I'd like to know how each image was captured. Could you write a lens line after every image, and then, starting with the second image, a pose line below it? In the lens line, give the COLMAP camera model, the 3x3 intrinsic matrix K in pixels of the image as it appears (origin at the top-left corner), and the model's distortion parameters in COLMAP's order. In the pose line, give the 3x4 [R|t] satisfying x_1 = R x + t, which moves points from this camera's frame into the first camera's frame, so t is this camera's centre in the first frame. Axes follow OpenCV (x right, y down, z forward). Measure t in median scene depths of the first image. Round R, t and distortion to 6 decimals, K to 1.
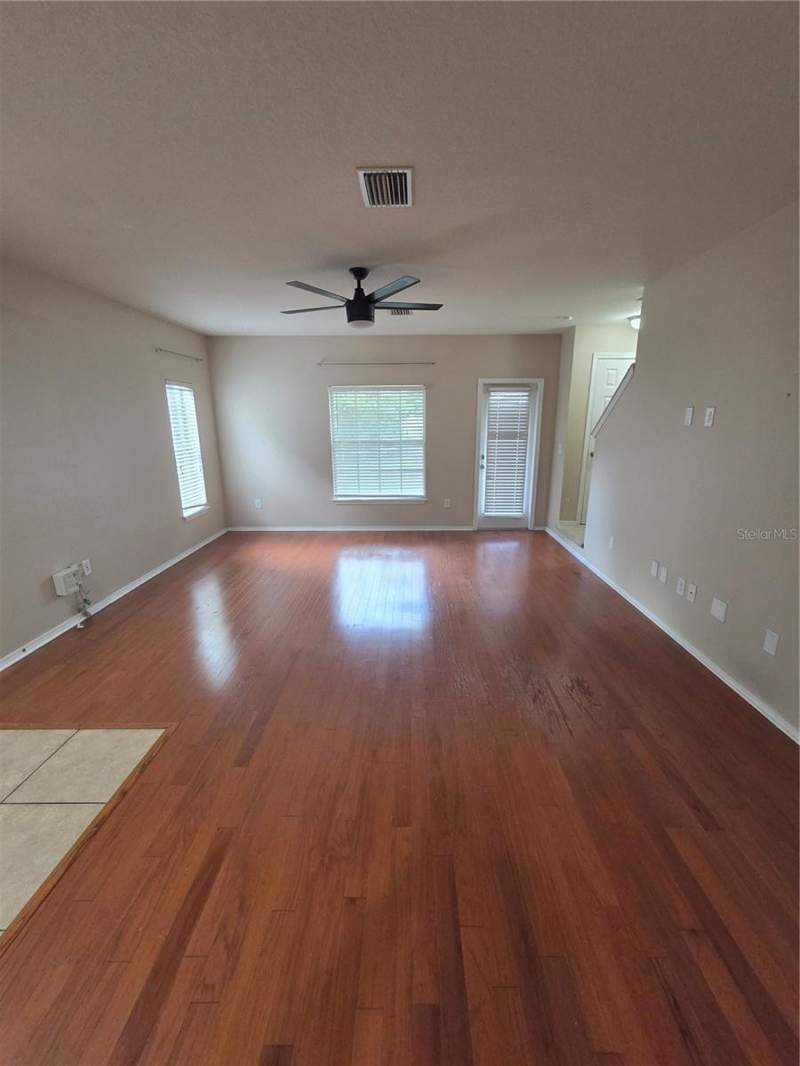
lens RADIAL K [[441.2, 0, 400.3], [0, 441.2, 533.7], [0, 0, 1]] dist [-0.014121, -0.000467]
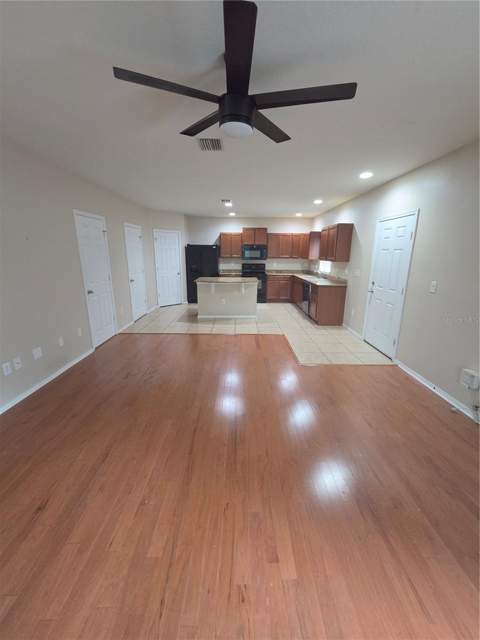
lens RADIAL K [[264.9, 0, 243.3], [0, 264.9, 323.0], [0, 0, 1]] dist [-0.014121, -0.000467]
pose [[-0.999444, 0.007243, -0.032545, -0.087070], [-0.009581, 0.872547, 0.488435, -0.399201], [0.031935, 0.488476, -0.871993, 1.580692]]
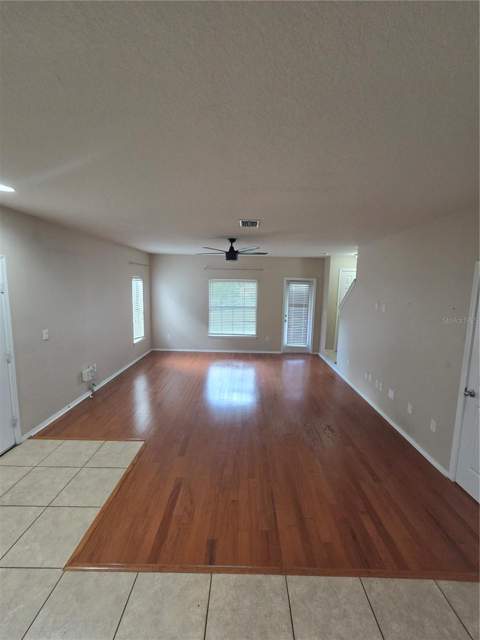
lens RADIAL K [[264.9, 0, 239.1], [0, 264.9, 320.5], [0, 0, 1]] dist [-0.014121, -0.000467]
pose [[0.999624, 0.026439, 0.007220, -0.051824], [-0.025397, 0.992617, -0.118606, -0.016456], [-0.010302, 0.118378, 0.992915, -0.296447]]
